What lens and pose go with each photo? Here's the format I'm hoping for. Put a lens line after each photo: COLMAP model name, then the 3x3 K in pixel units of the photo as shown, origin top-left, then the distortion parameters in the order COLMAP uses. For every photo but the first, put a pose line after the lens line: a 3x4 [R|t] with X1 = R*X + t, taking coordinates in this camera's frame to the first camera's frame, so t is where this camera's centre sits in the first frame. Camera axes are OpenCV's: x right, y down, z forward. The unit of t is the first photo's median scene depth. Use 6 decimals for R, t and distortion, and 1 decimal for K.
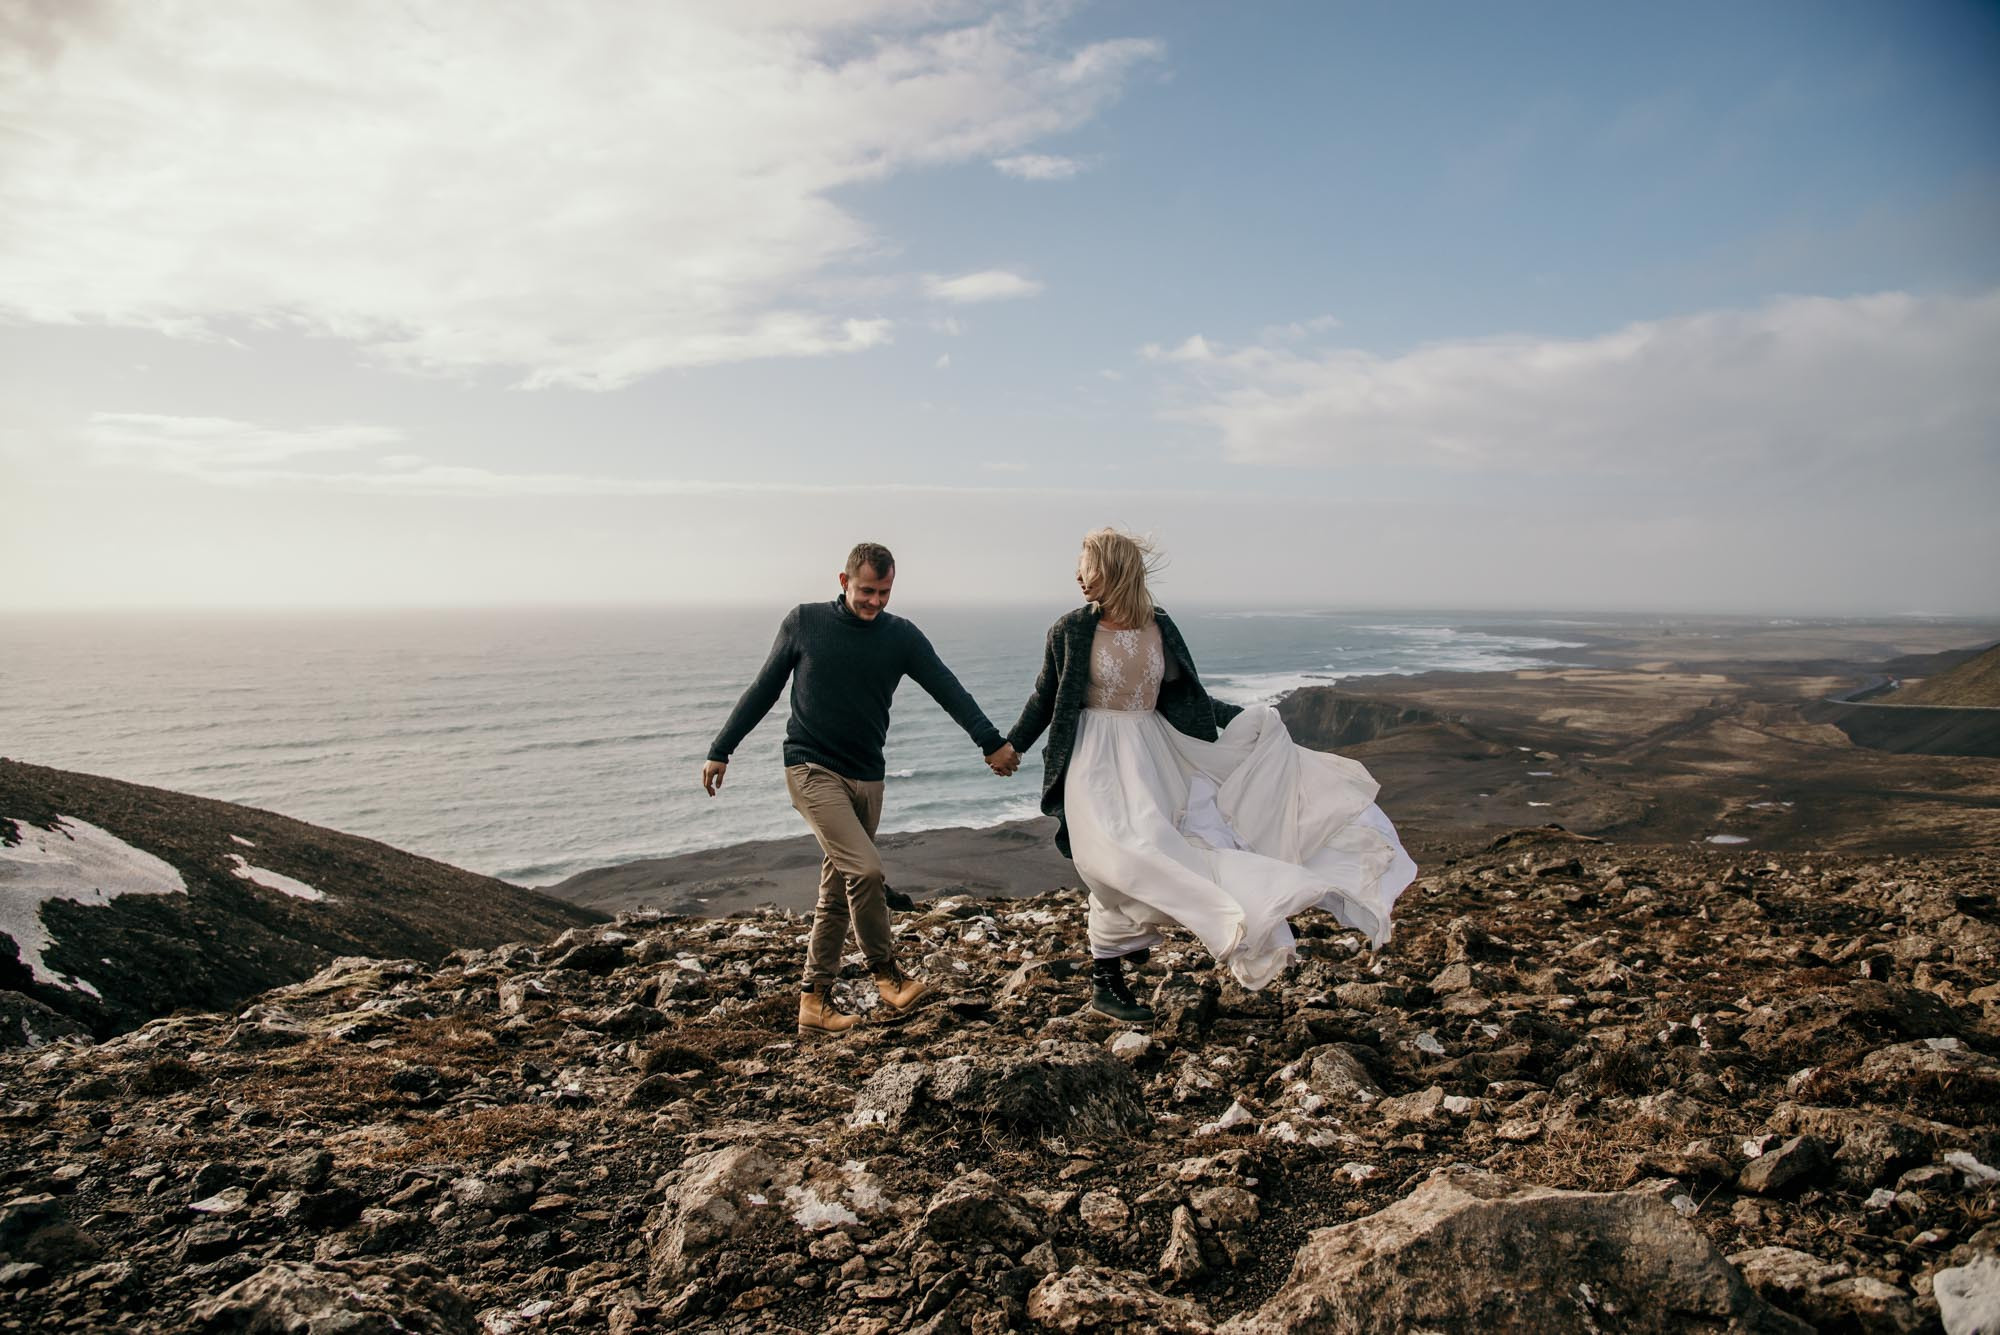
lens RADIAL K [[1404.1, 0, 982.7], [0, 1404.1, 673.9], [0, 0, 1]] dist [-0.119469, 0.069733]
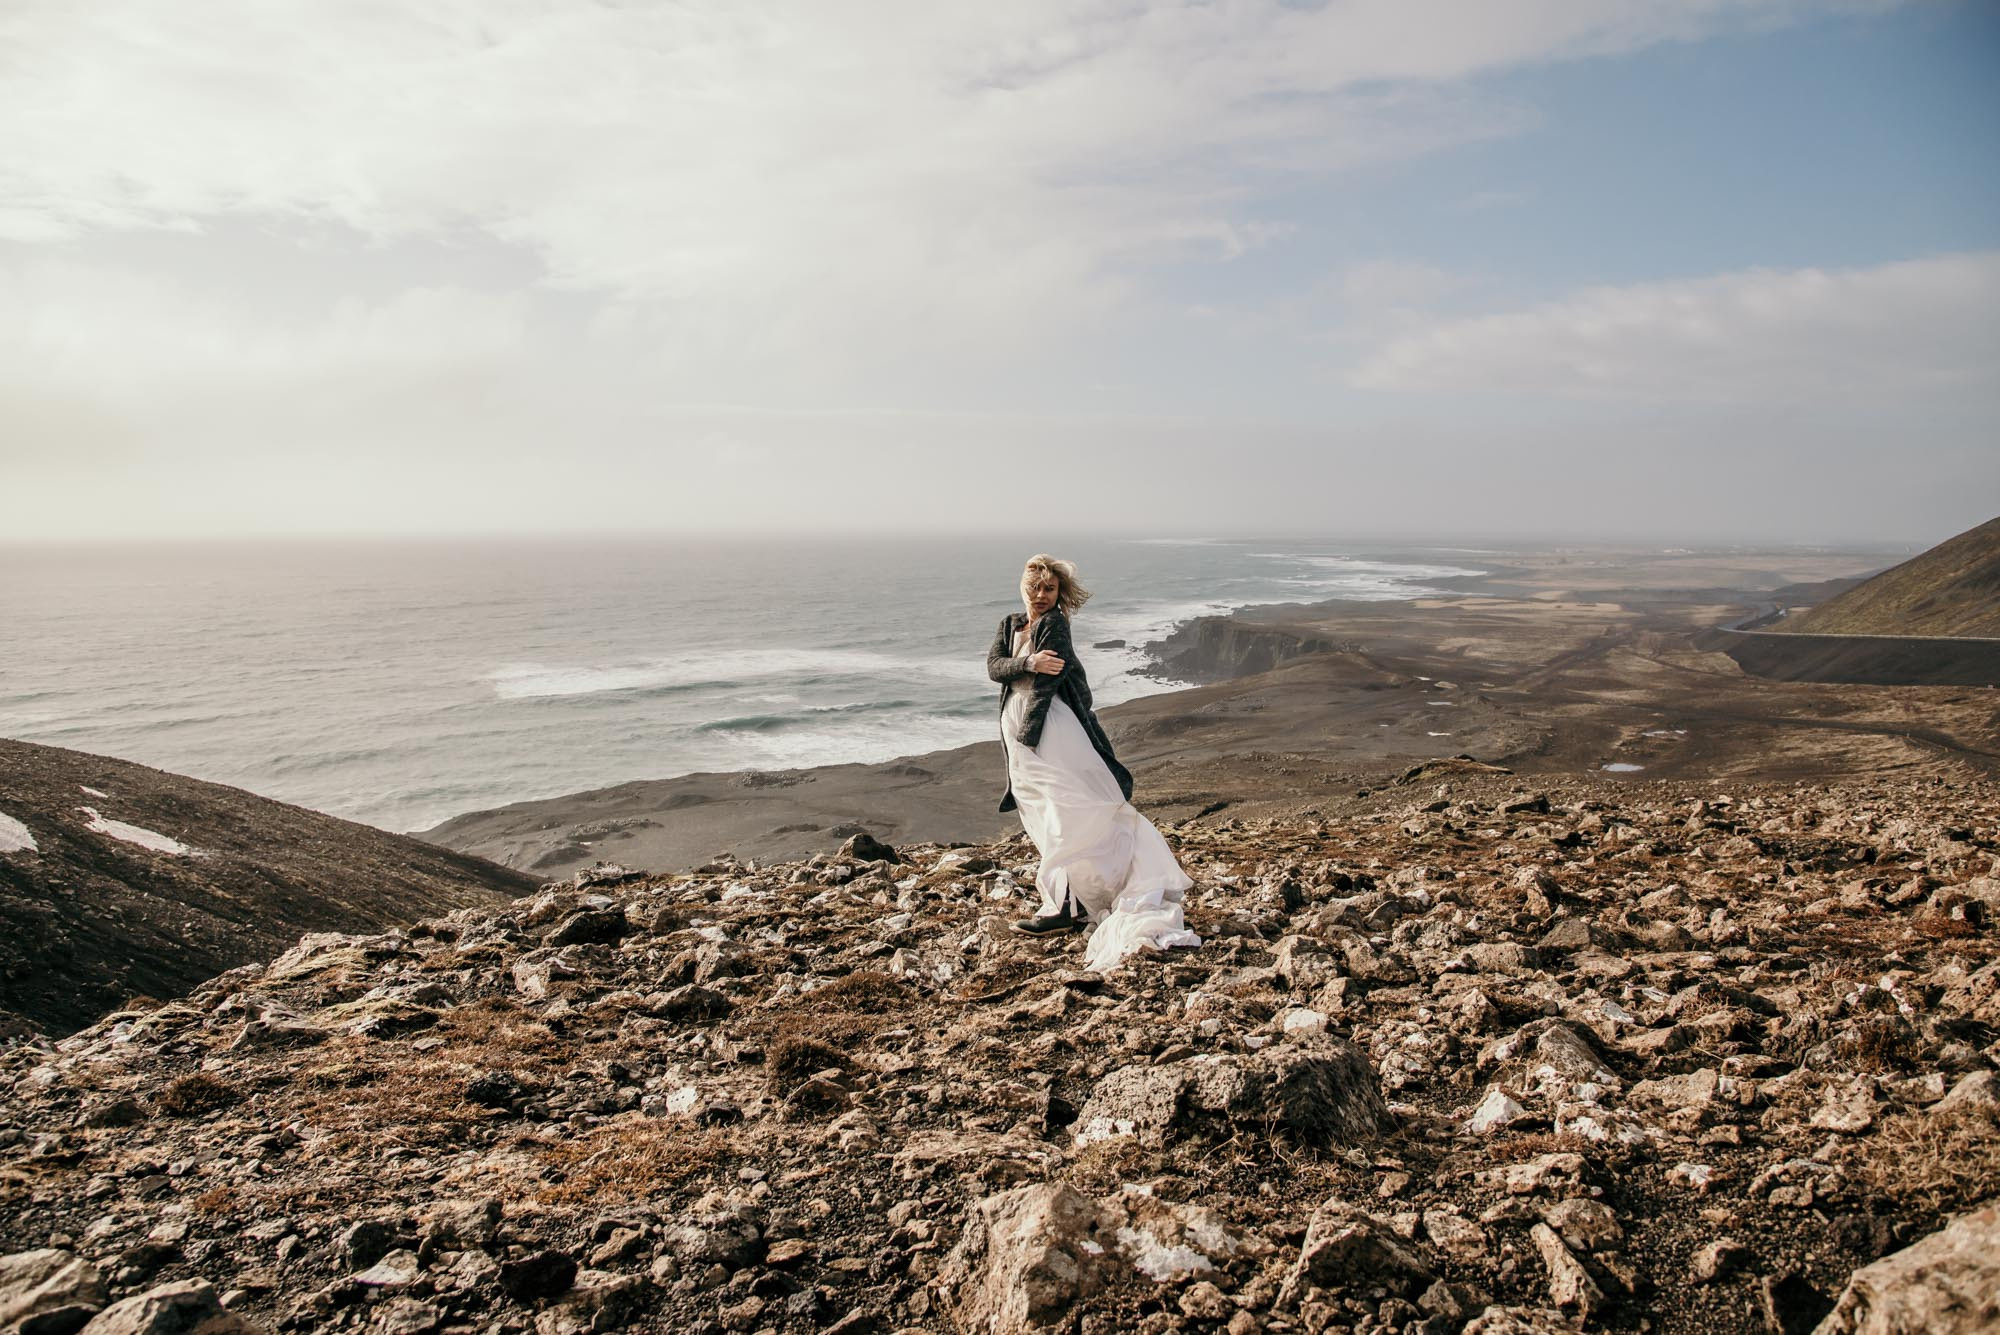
lens RADIAL K [[1445.6, 0, 1000.0], [0, 1445.6, 667.5], [0, 0, 1]] dist [-0.111609, 0.064015]
pose [[0.996283, -0.008496, 0.085719, -0.188715], [0.004775, 0.999041, 0.043518, -0.013389], [-0.086006, -0.042947, 0.995369, 0.086184]]
